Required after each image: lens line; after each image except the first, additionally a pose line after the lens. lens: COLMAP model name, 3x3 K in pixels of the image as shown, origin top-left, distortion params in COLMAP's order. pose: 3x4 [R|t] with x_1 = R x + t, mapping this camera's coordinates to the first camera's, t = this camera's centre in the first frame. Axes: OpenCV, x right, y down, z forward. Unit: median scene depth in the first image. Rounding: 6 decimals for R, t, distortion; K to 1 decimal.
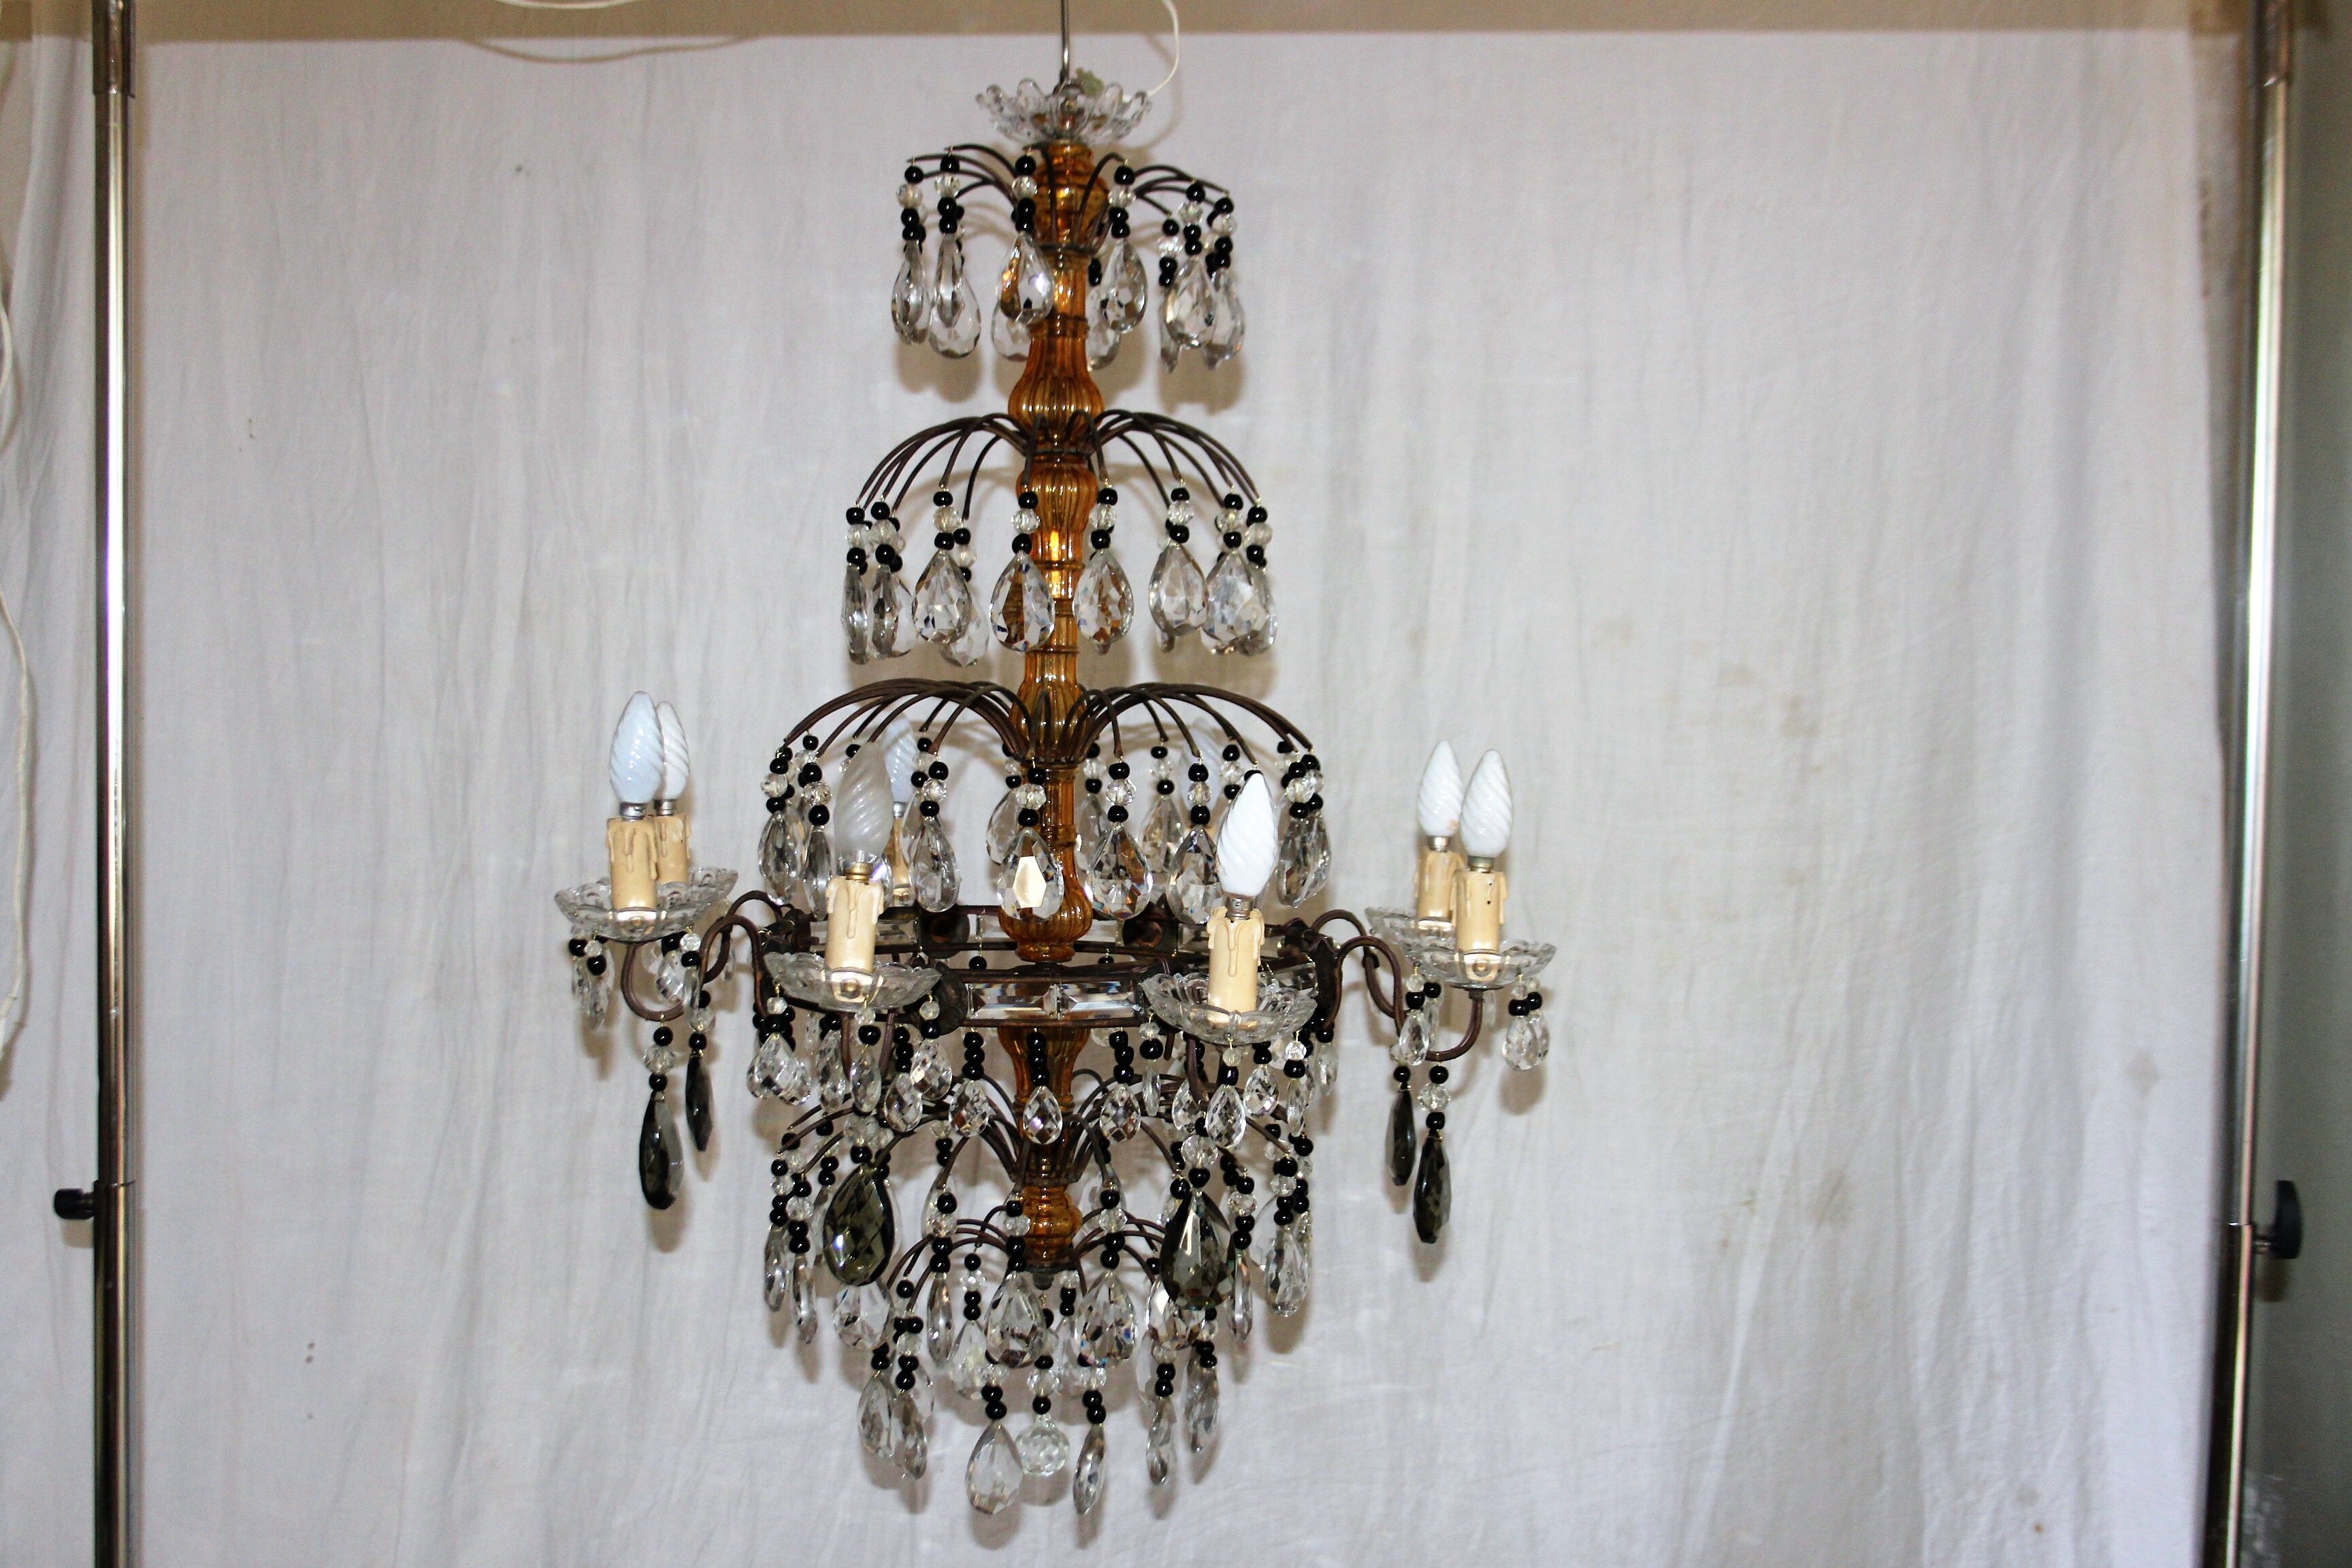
lens RADIAL K [[2956.3, 0, 1168.2], [0, 2956.3, 782.2], [0, 0, 1]] dist [-0.077161, 0.000000]
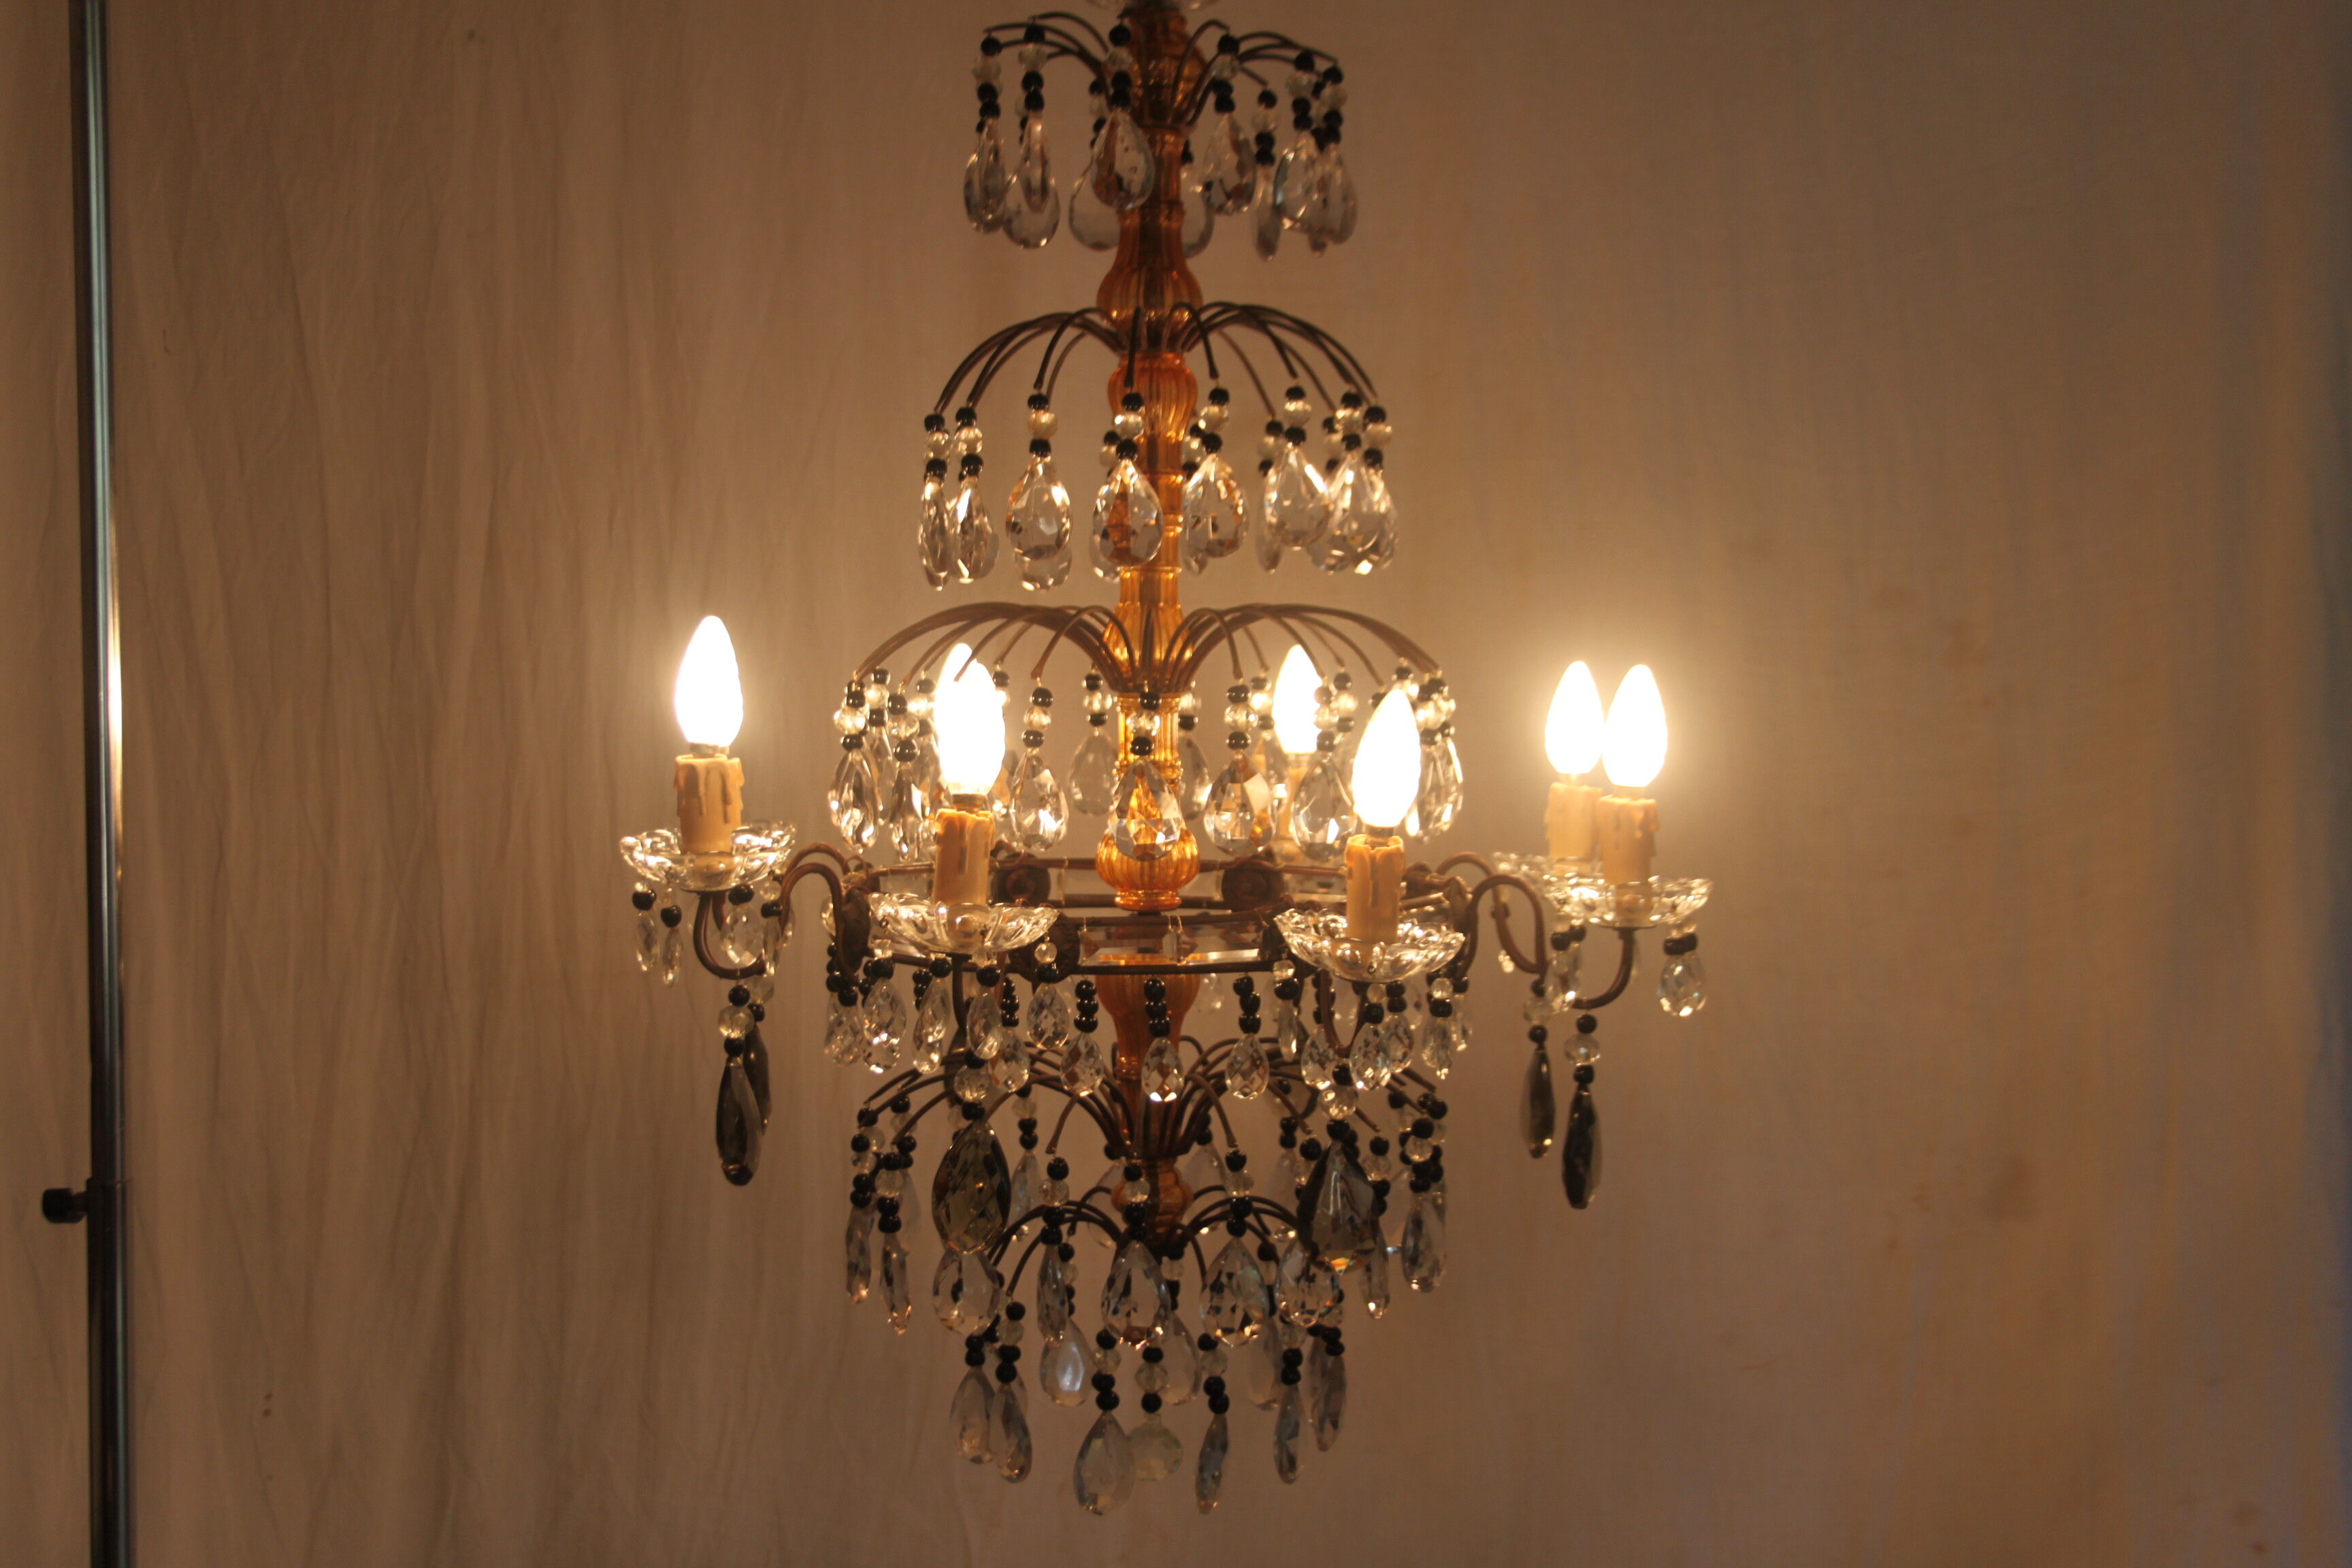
lens RADIAL K [[3704.9, 0, 1182.7], [0, 3704.9, 785.9], [0, 0, 1]] dist [-0.038535, 0.000000]
pose [[0.999835, -0.016749, 0.007072, -0.039144], [0.016733, 0.999857, 0.002248, 0.019985], [-0.007109, -0.002129, 0.999972, -0.139710]]
